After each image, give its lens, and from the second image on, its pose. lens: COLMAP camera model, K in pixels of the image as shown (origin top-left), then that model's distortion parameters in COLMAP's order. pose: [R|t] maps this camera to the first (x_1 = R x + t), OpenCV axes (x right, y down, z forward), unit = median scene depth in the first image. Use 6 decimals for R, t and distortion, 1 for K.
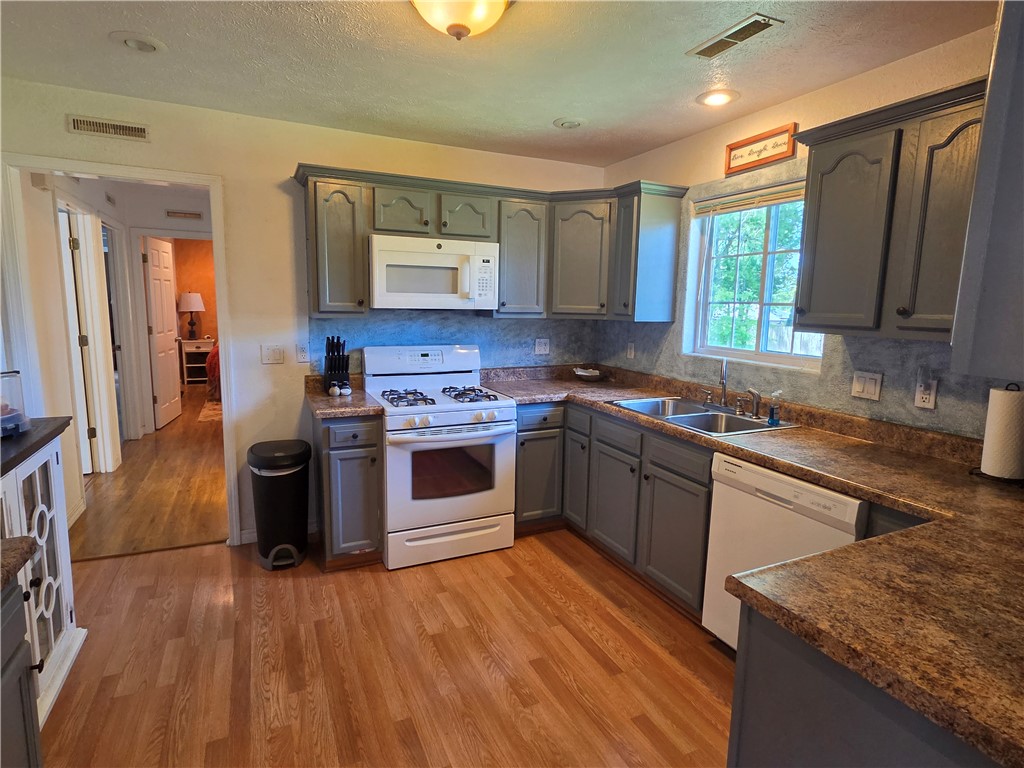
lens RADIAL K [[542.6, 0, 510.4], [0, 542.6, 380.6], [0, 0, 1]] dist [0.003320, 0.000766]
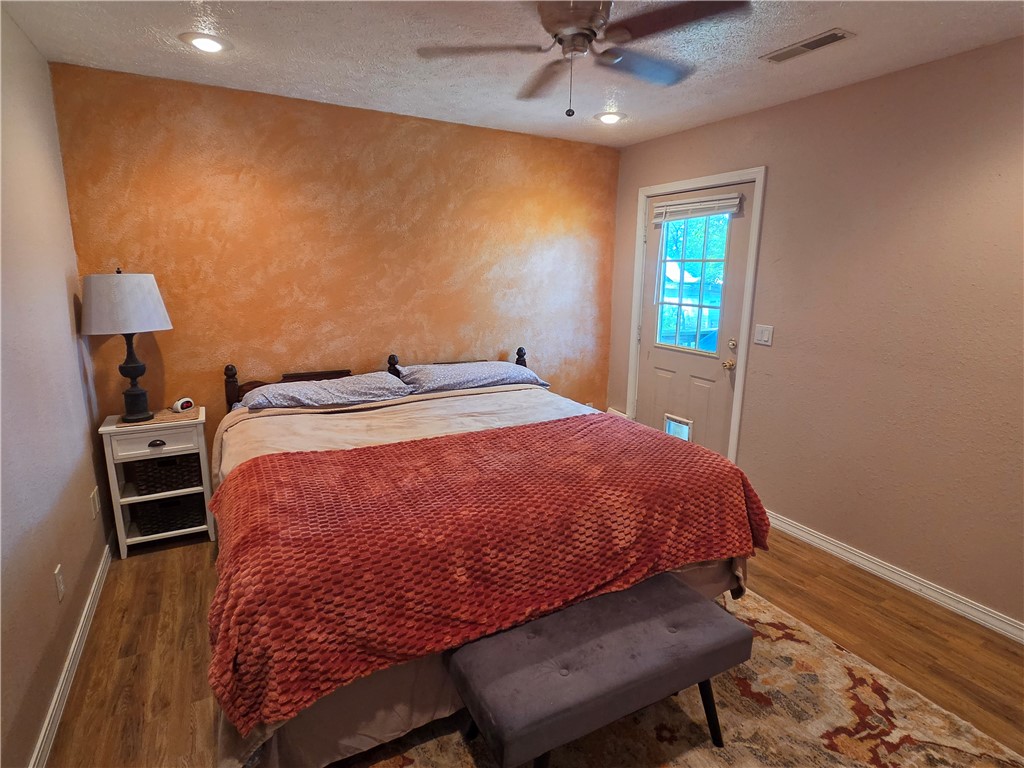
lens RADIAL K [[542.6, 0, 510.3], [0, 542.6, 383.1], [0, 0, 1]] dist [0.003320, 0.000766]
pose [[0.998848, -0.014996, 0.045578, -0.379074], [0.011839, 0.997562, 0.068768, -0.116795], [-0.046498, -0.068150, 0.996591, 0.670830]]
